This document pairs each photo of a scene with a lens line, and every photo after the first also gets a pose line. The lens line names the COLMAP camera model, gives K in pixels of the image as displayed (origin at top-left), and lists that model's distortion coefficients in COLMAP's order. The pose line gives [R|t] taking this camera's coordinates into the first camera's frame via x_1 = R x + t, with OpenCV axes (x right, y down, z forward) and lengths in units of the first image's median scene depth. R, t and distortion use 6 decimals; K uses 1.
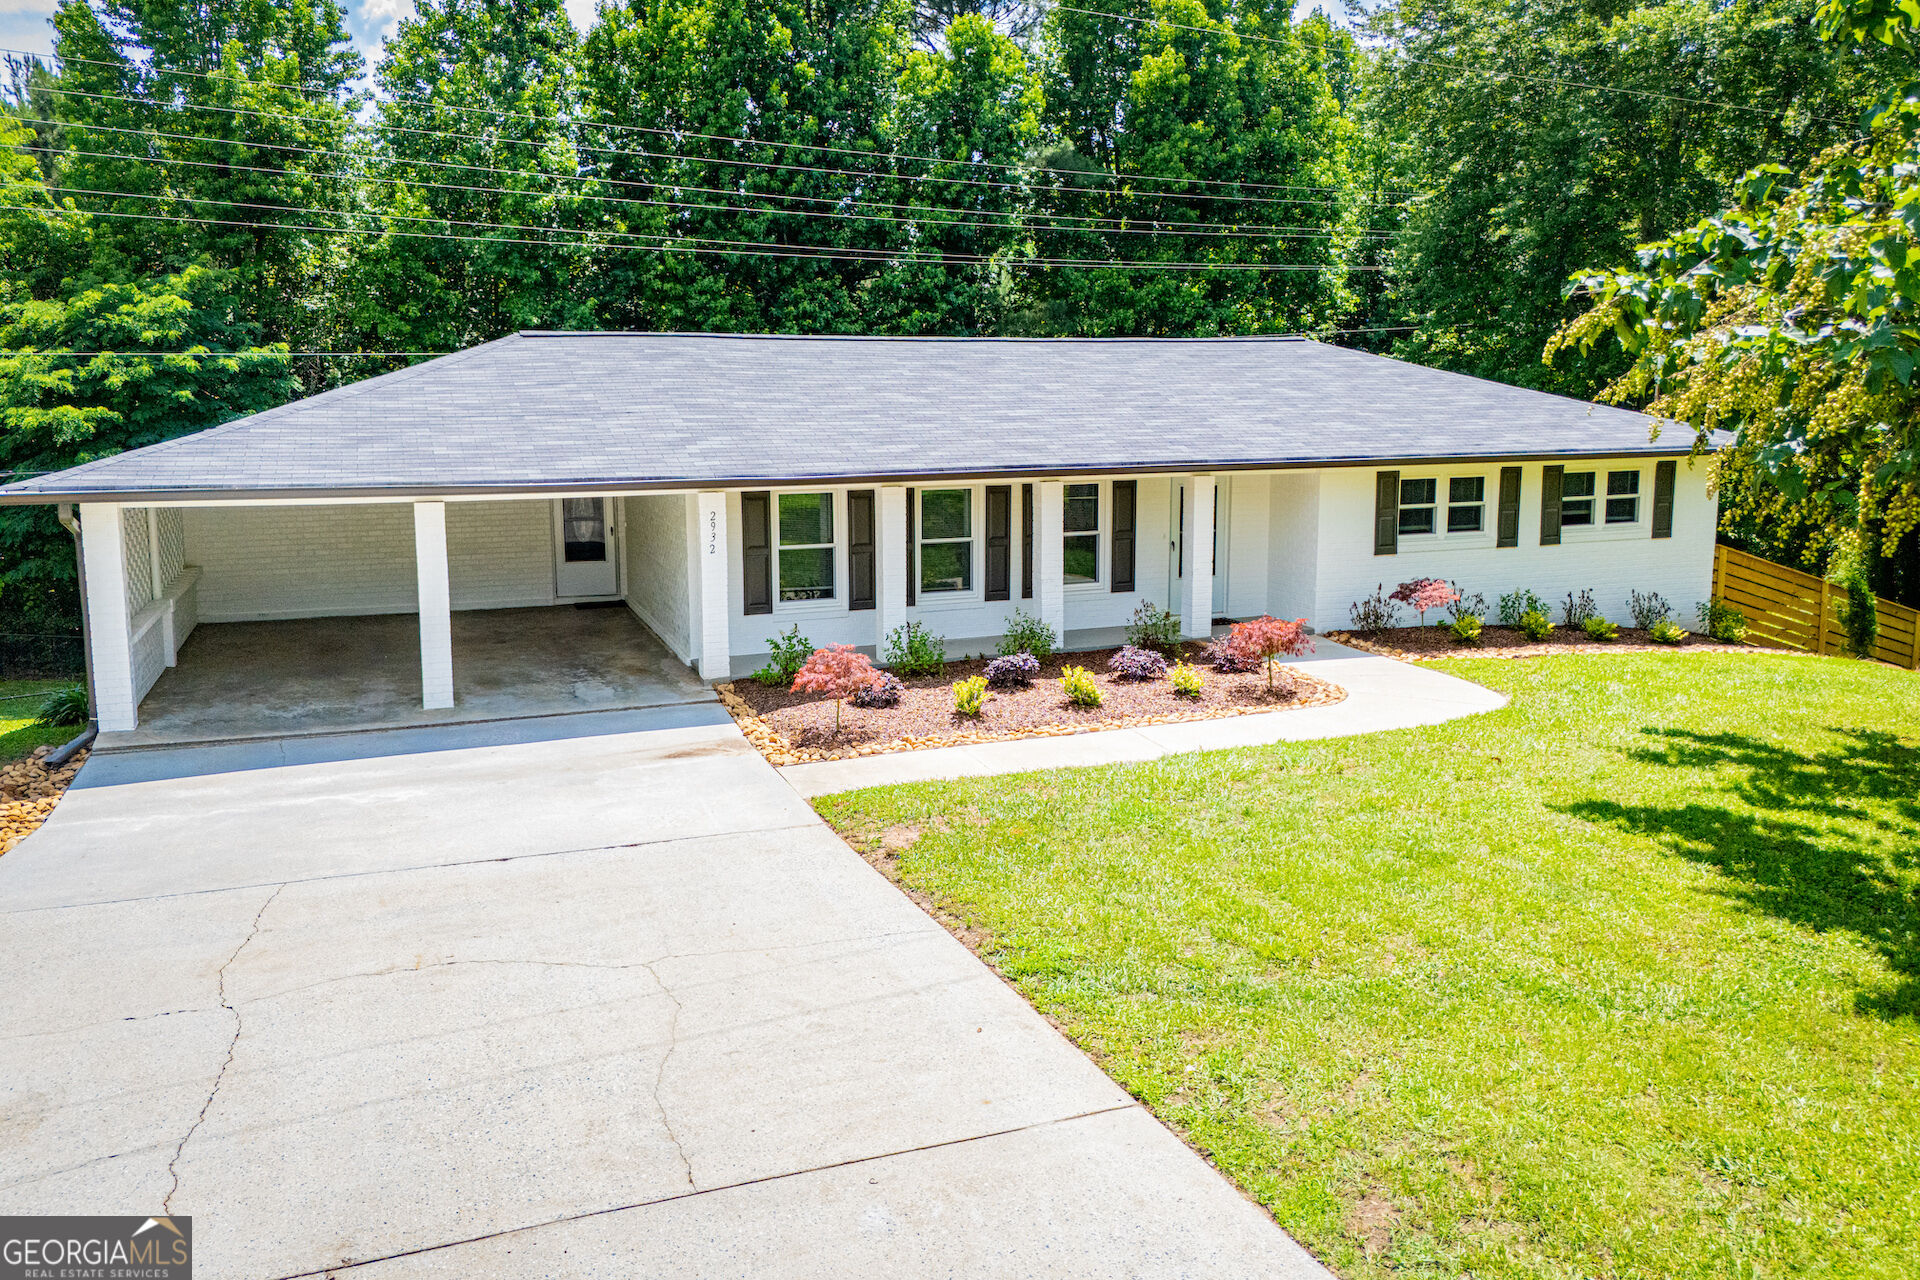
lens RADIAL K [[1378.2, 0, 952.8], [0, 1378.2, 639.2], [0, 0, 1]] dist [0.052099, -0.042852]
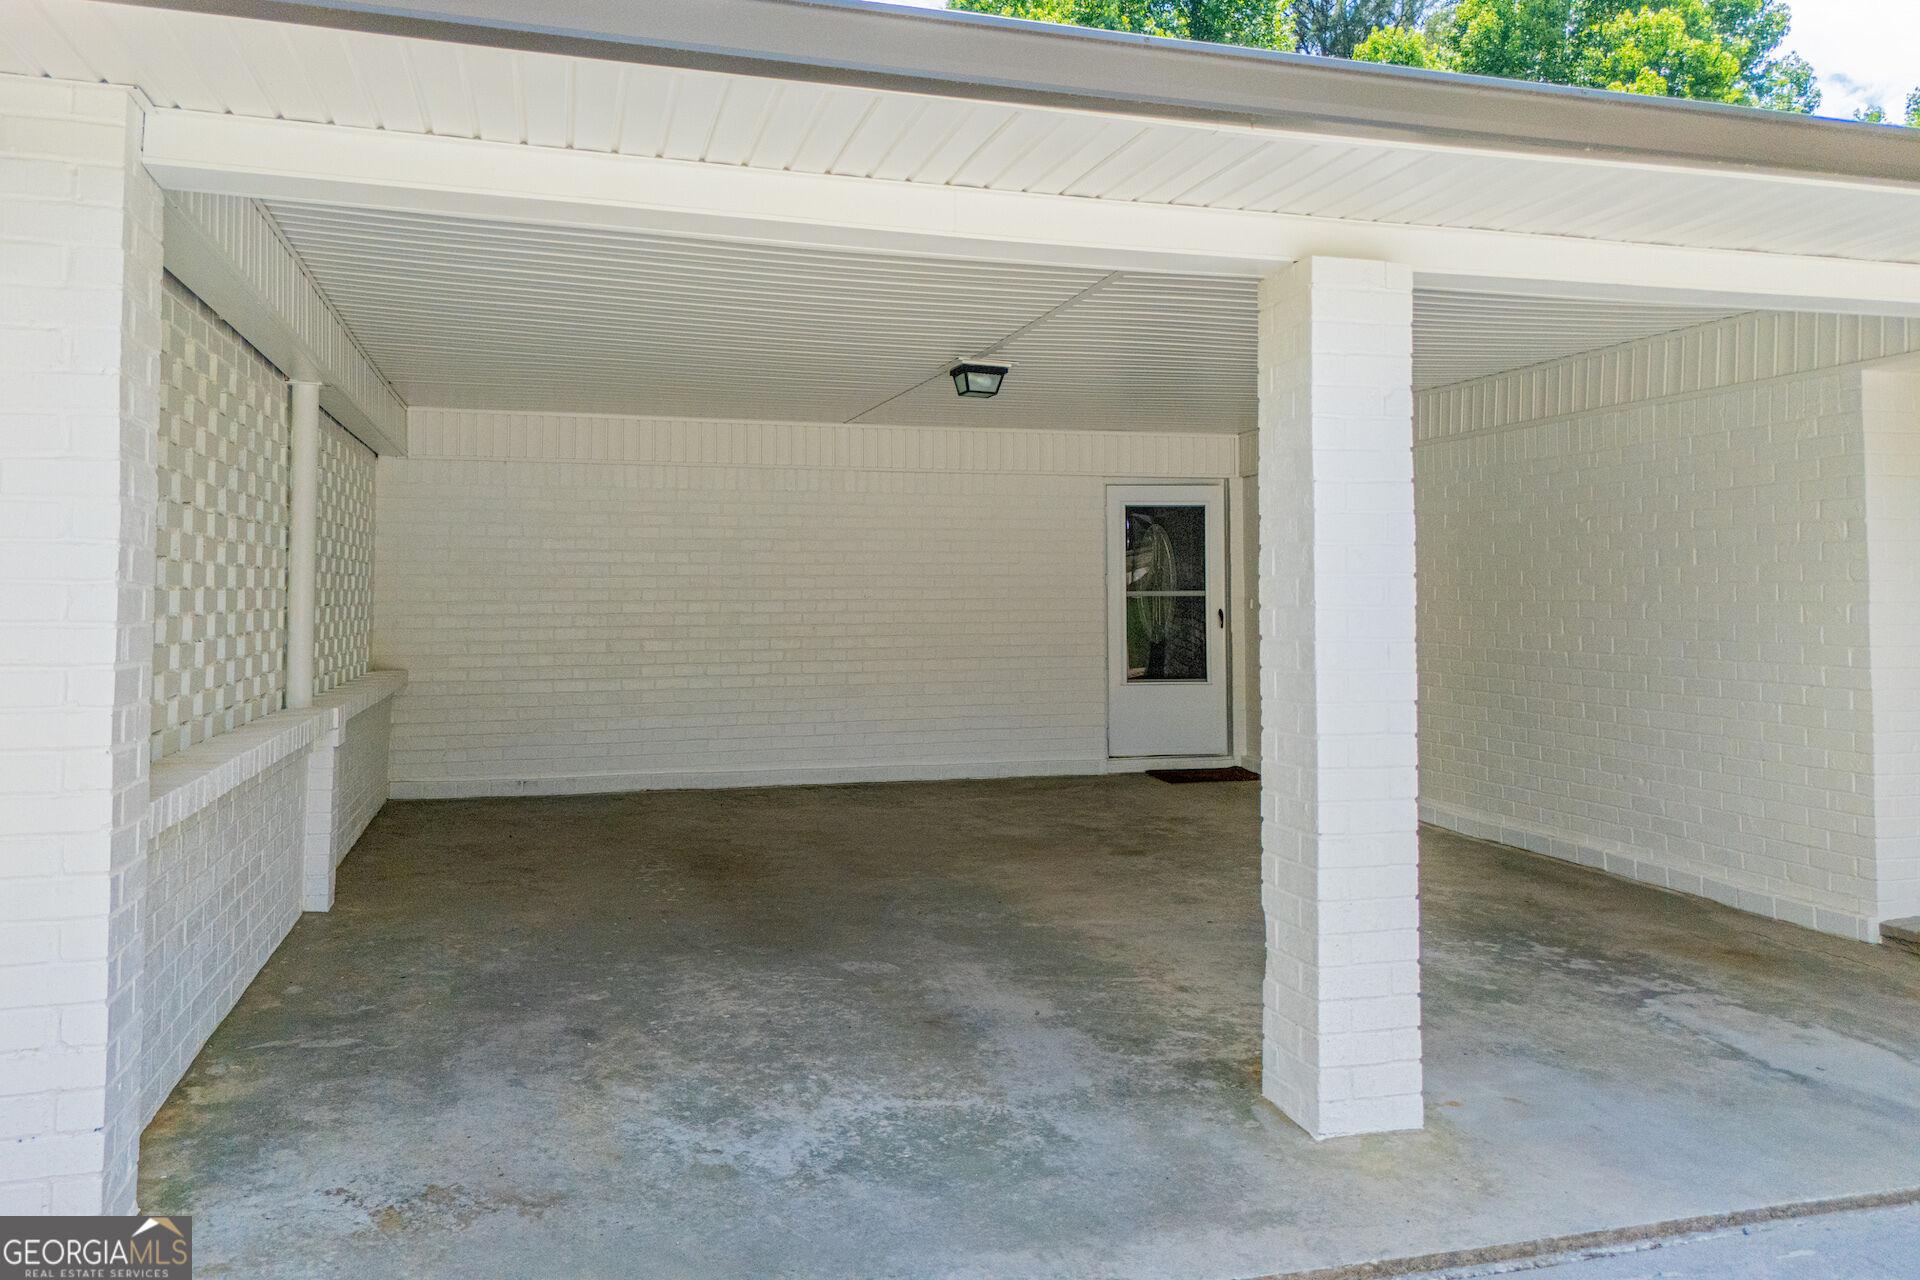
lens RADIAL K [[1378.2, 0, 951.9], [0, 1378.2, 648.8], [0, 0, 1]] dist [0.052099, -0.042852]
pose [[0.995279, 0.002566, -0.097026, -0.341645], [-0.016995, 0.988815, -0.148175, 0.004012], [0.095561, 0.149124, 0.984190, 0.613490]]
